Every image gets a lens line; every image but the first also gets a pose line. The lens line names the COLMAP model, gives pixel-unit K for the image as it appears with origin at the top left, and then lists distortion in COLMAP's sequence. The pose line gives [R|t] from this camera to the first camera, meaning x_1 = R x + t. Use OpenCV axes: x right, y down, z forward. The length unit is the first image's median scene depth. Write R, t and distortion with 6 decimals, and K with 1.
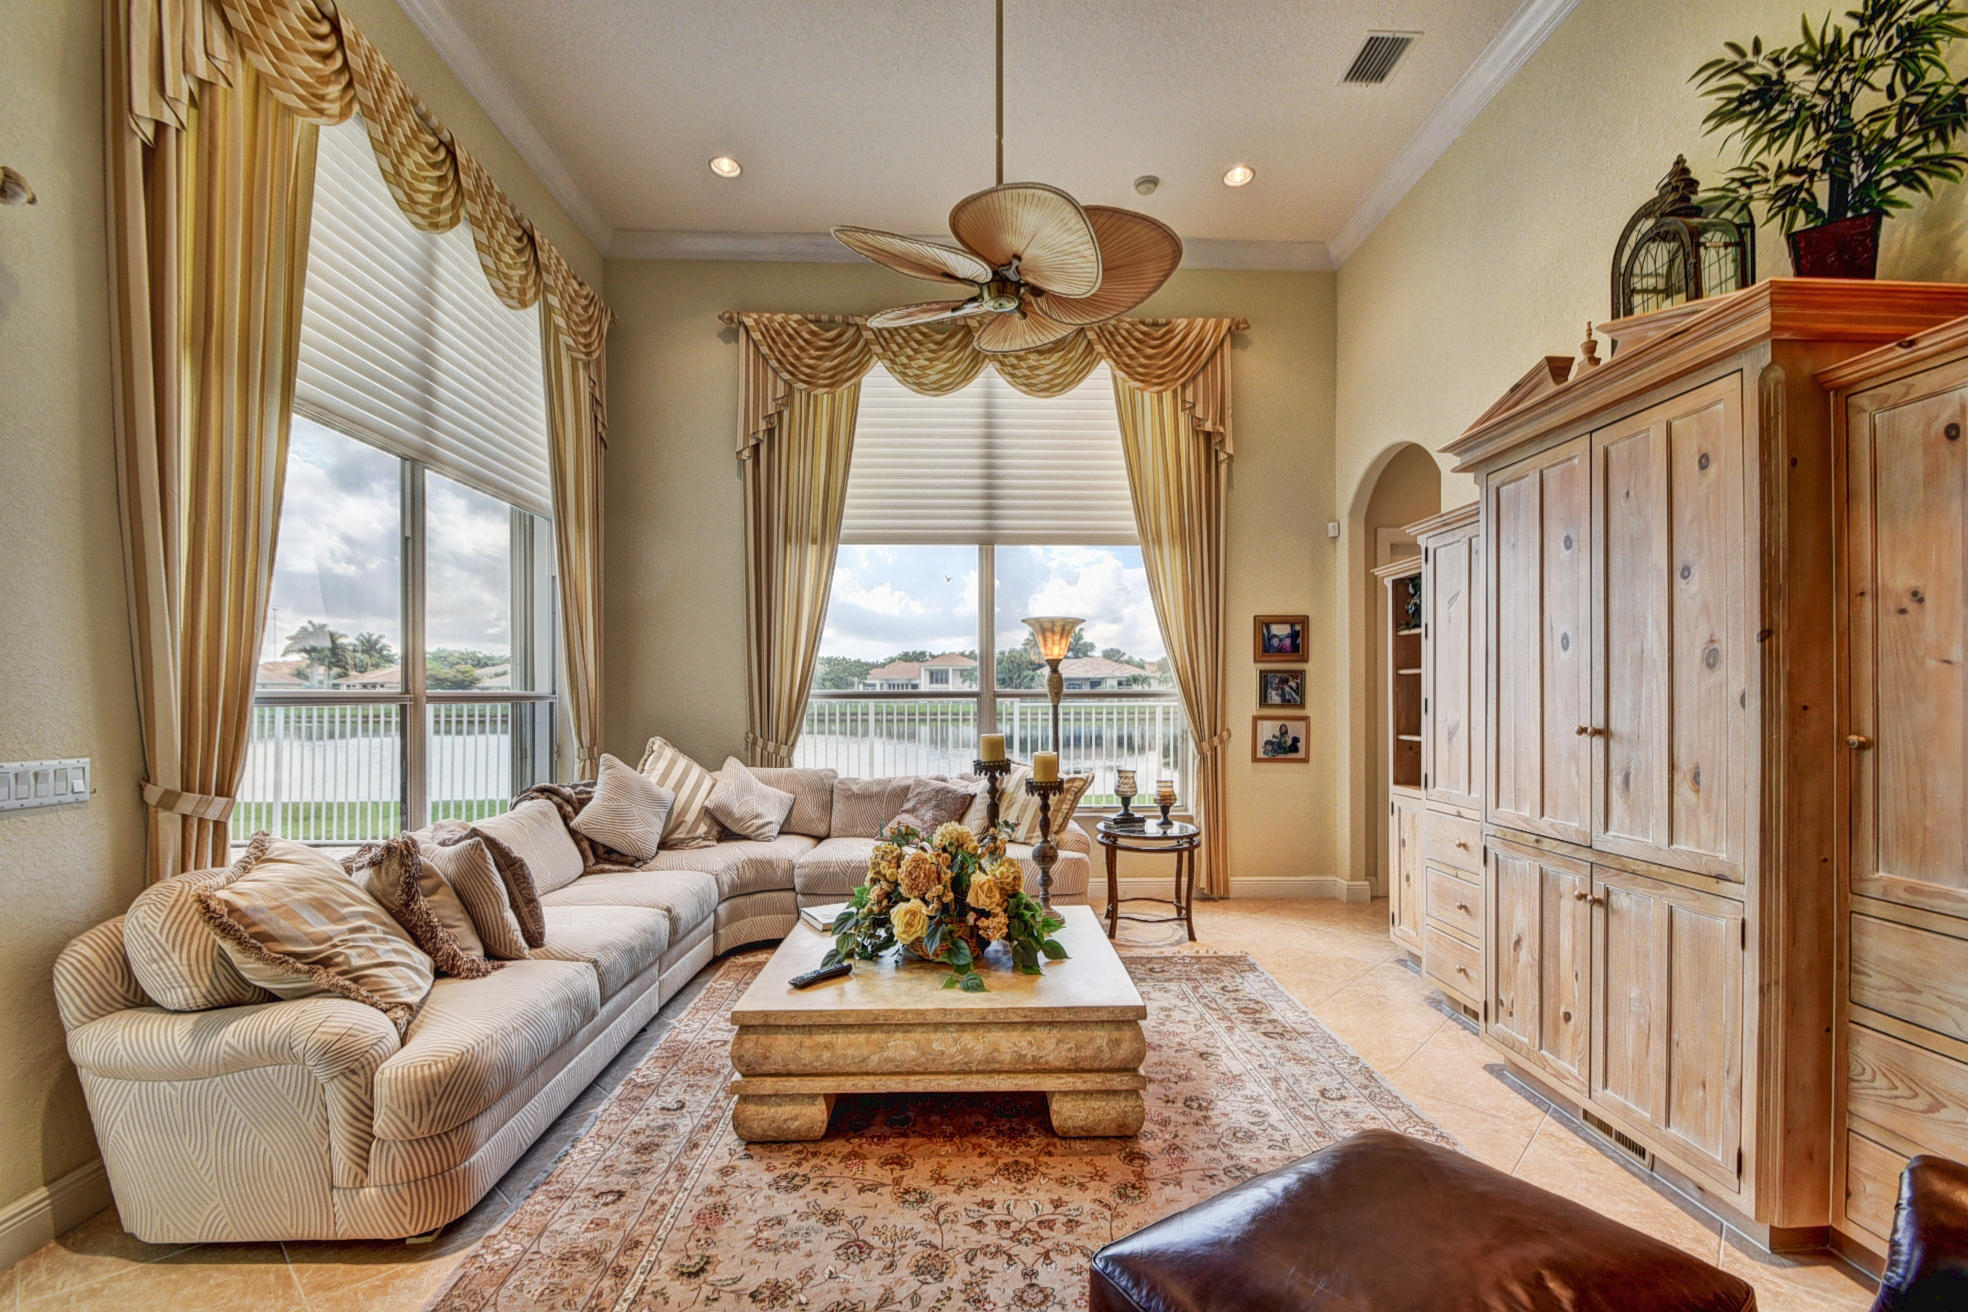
lens RADIAL K [[866.6, 0, 983.8], [0, 866.6, 693.9], [0, 0, 1]] dist [0.003601, -0.009885]
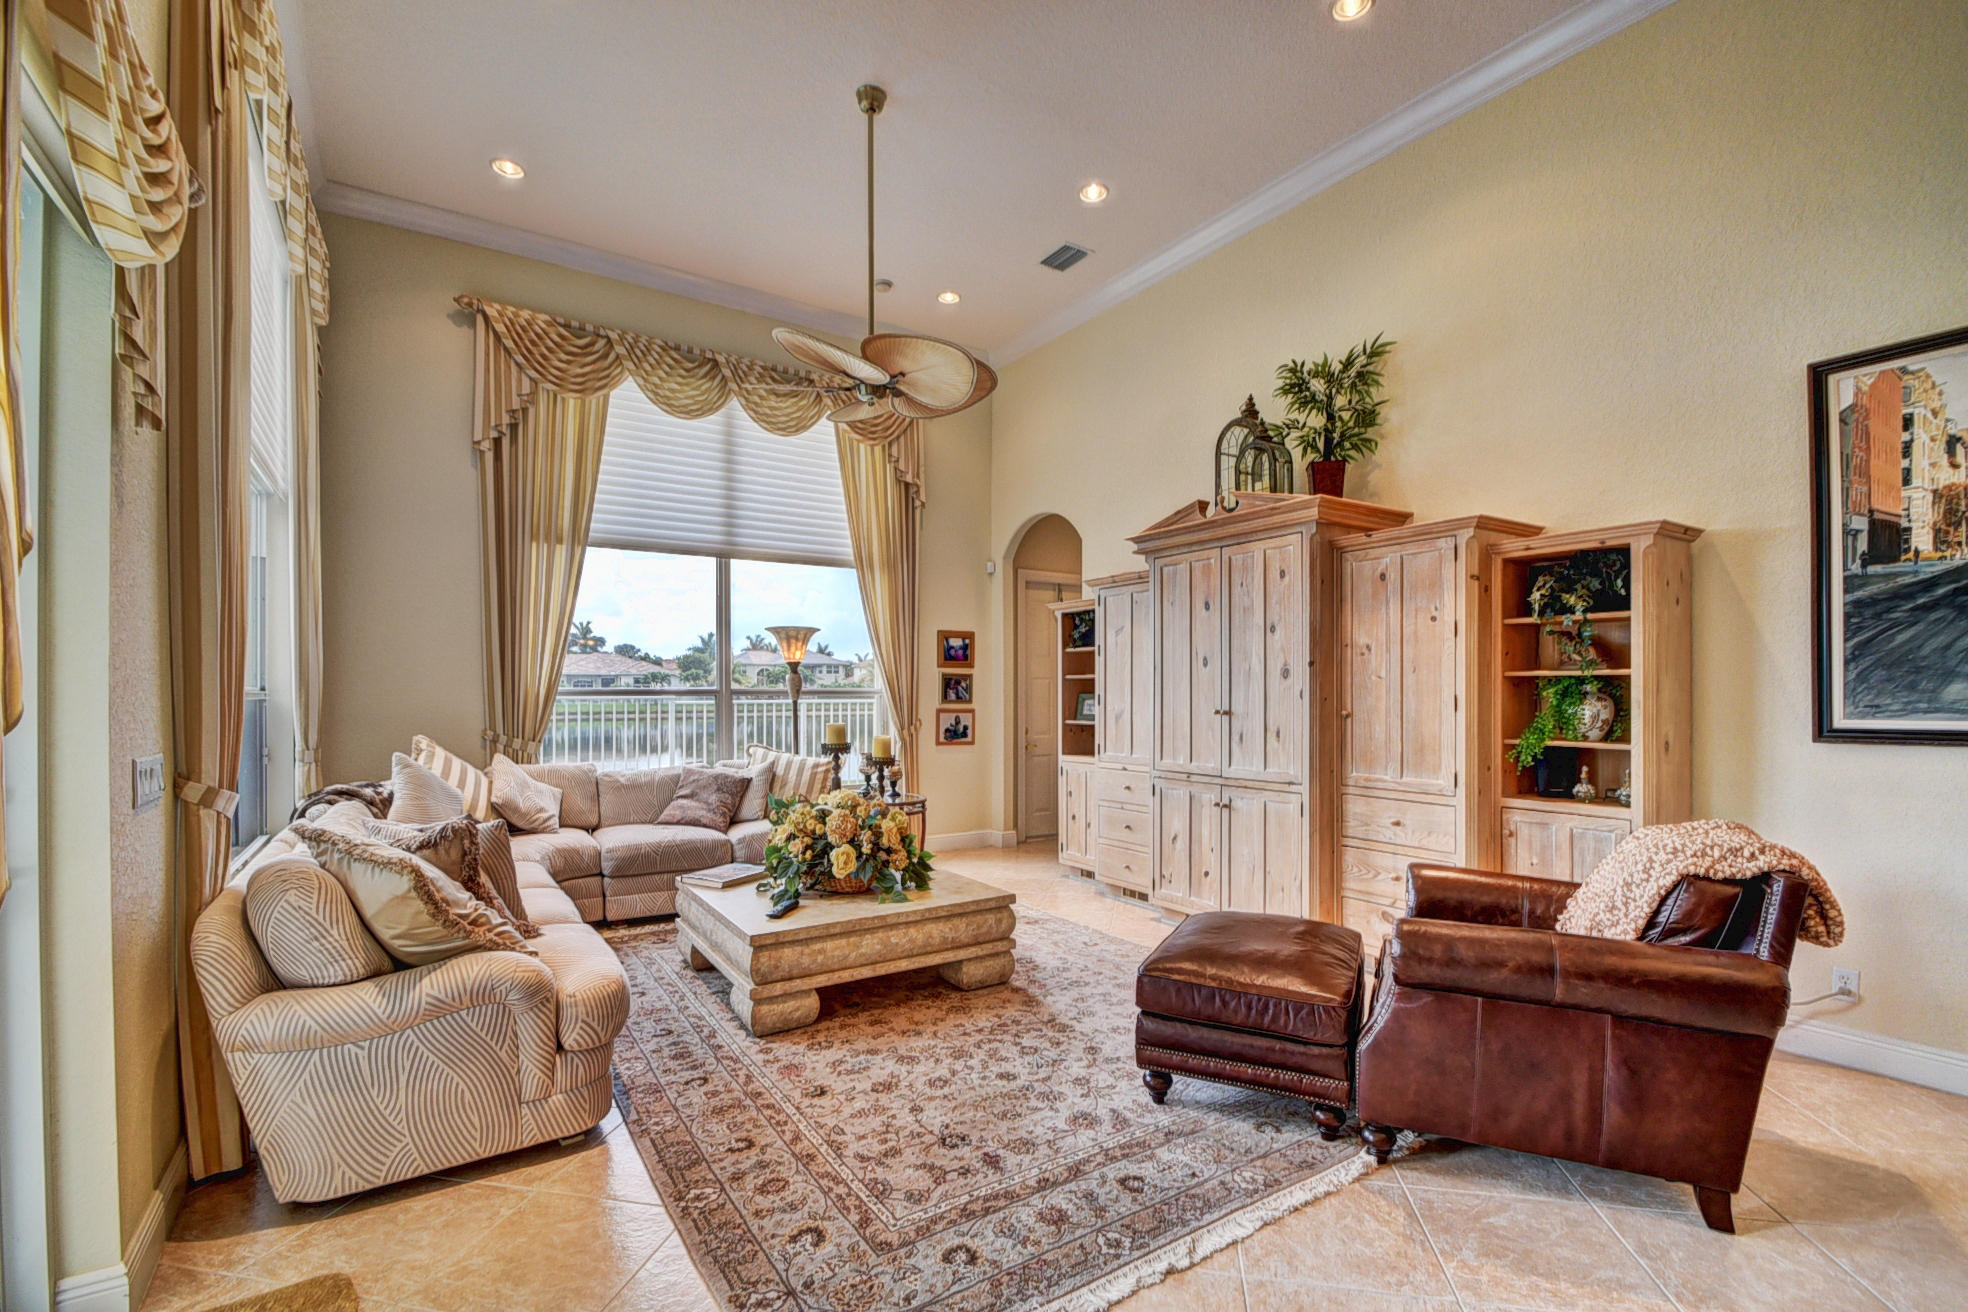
lens RADIAL K [[866.6, 0, 988.2], [0, 866.6, 695.3], [0, 0, 1]] dist [0.003601, -0.009885]
pose [[0.851483, -0.000358, 0.524382, -0.618523], [-0.001292, 0.999995, 0.002780, 0.002790], [-0.524380, -0.003045, 0.851479, -0.266151]]
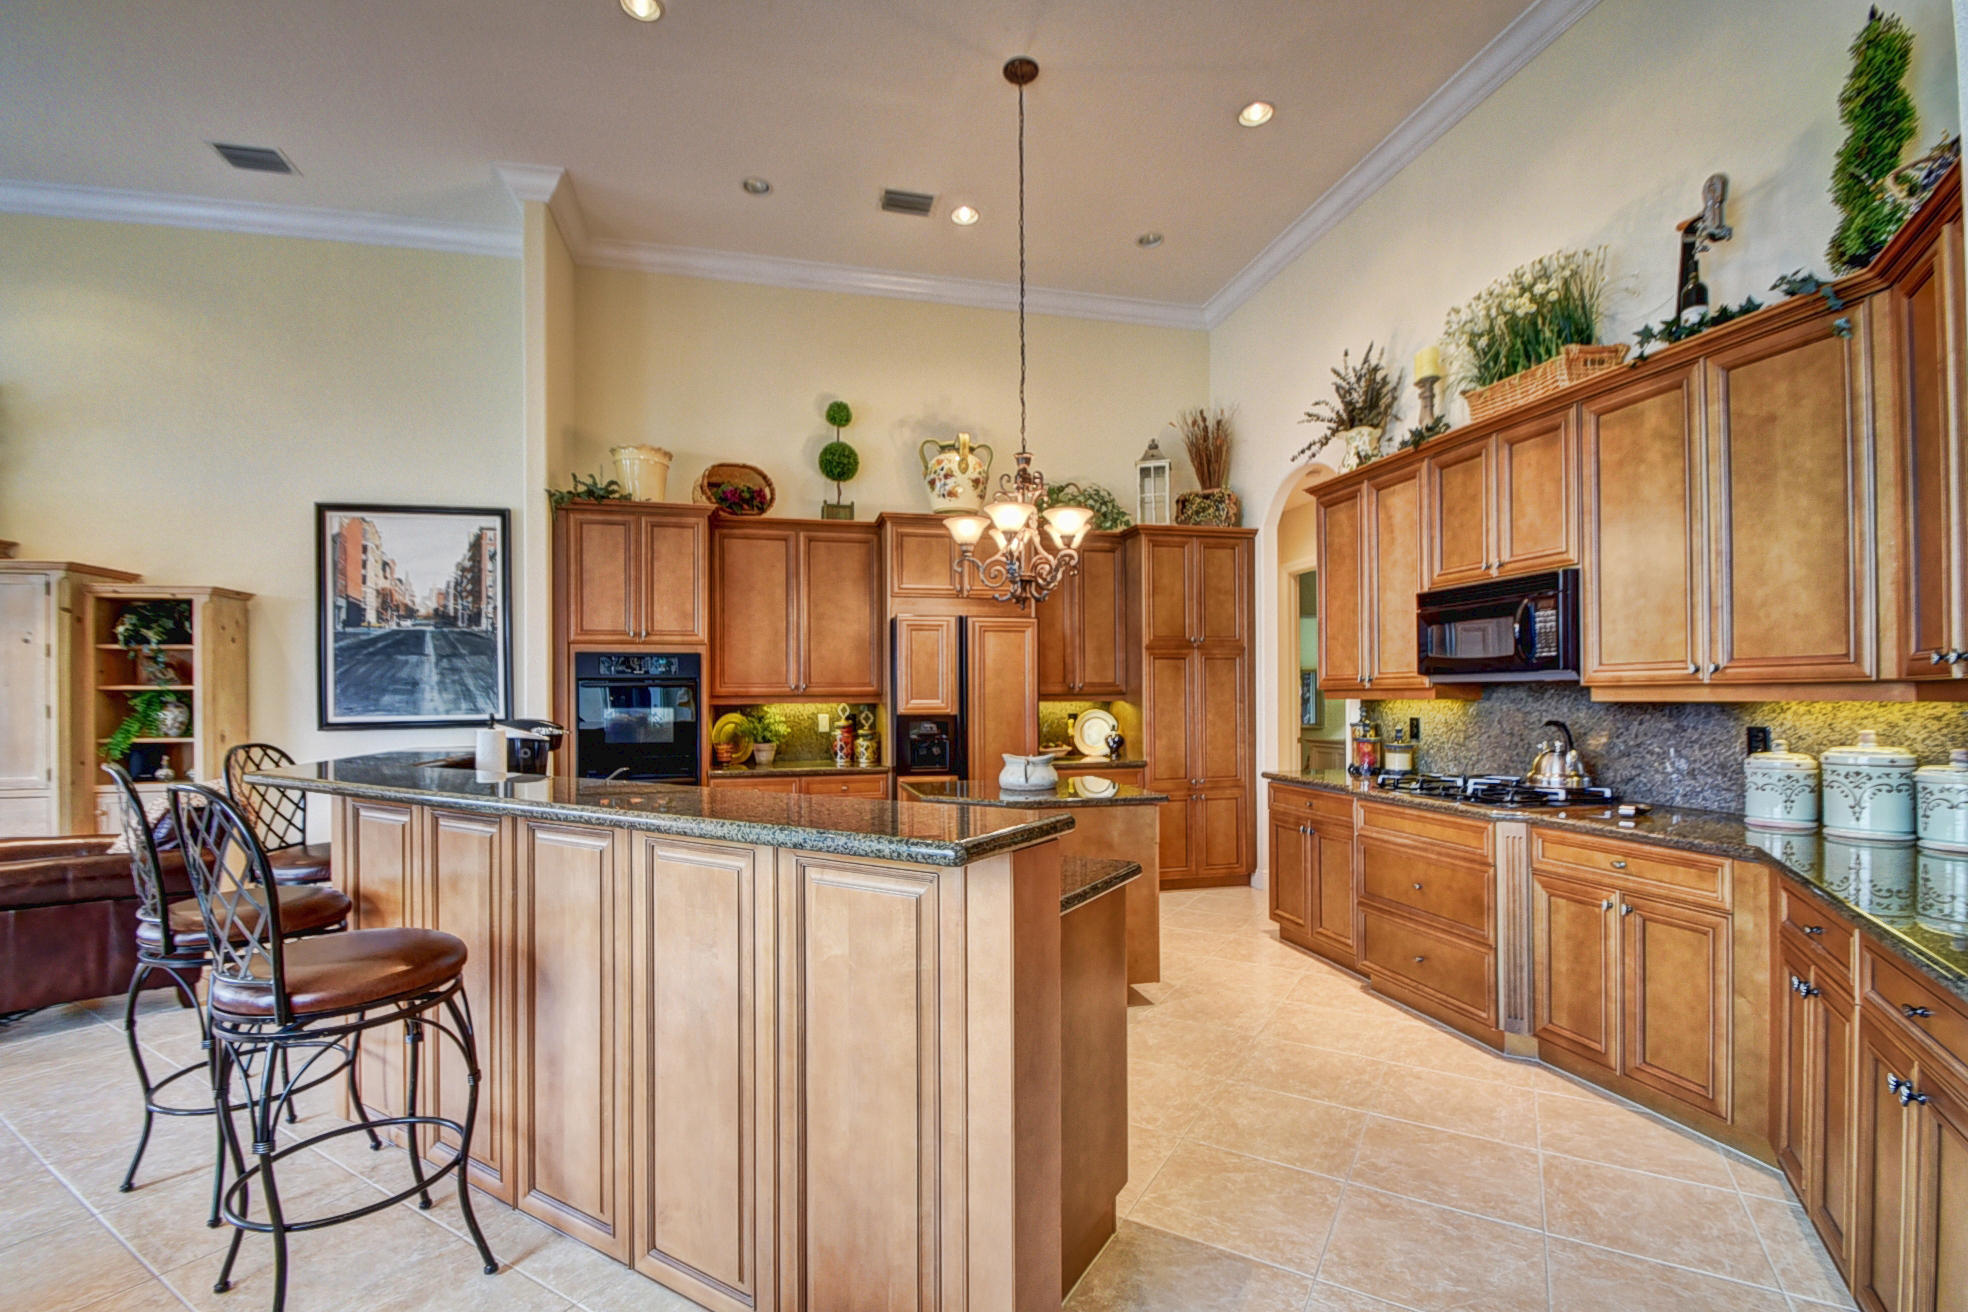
lens RADIAL K [[861.1, 0, 977.7], [0, 861.1, 695.7], [0, 0, 1]] dist [-0.004124, -0.006347]
pose [[-0.205918, 0.005361, 0.978555, -1.231644], [0.007071, 0.999967, -0.003990, 0.006938], [-0.978544, 0.006098, -0.205949, -0.897927]]
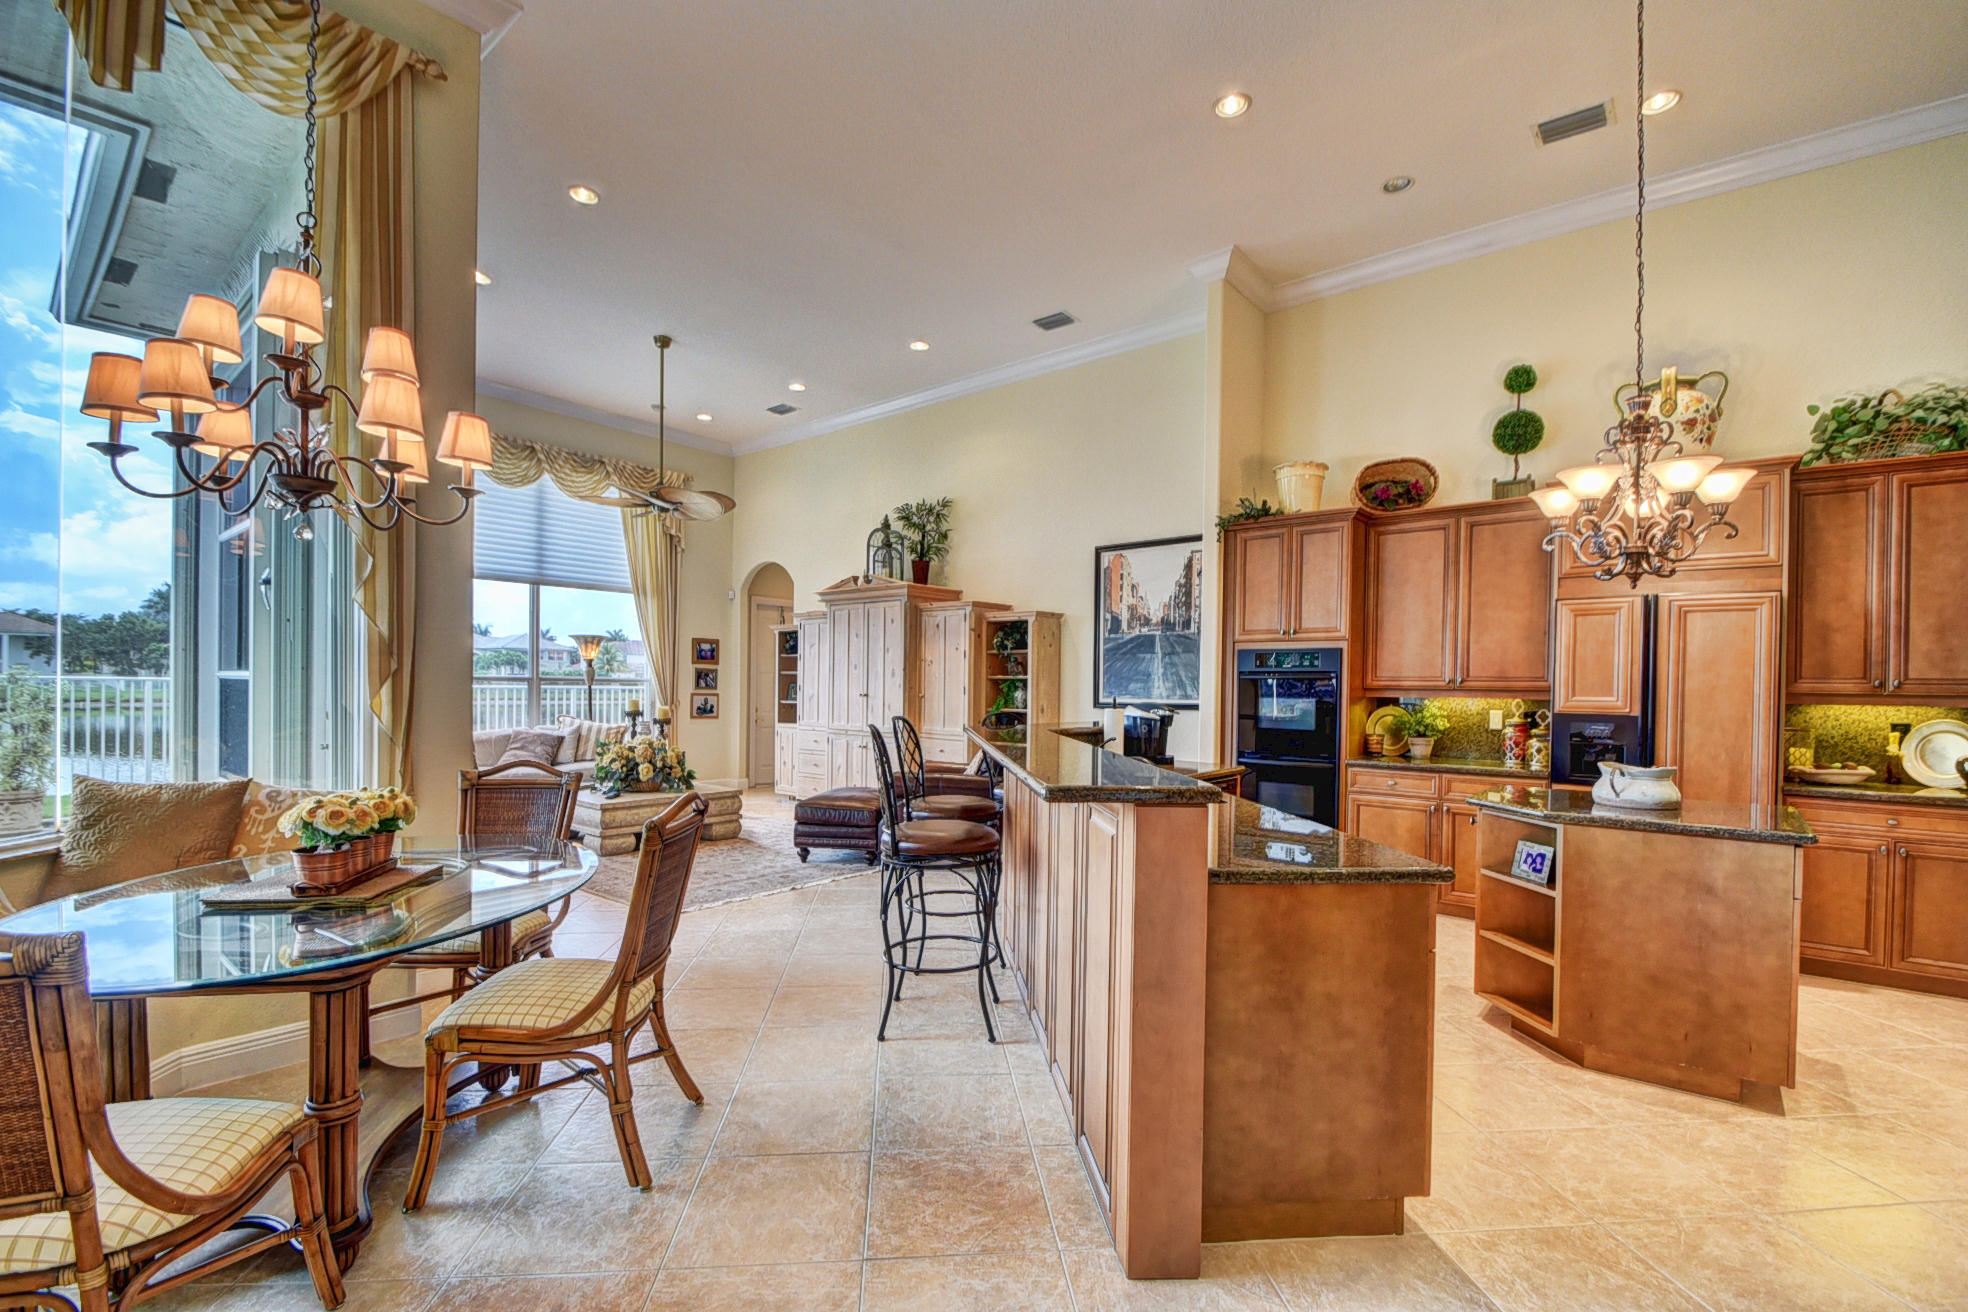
lens RADIAL K [[866.6, 0, 983.7], [0, 866.6, 691.2], [0, 0, 1]] dist [0.003601, -0.009885]
pose [[0.669354, 0.006555, 0.742915, -1.324455], [-0.015023, 0.999876, 0.004712, 0.006433], [-0.742792, -0.014315, 0.669369, -1.418367]]
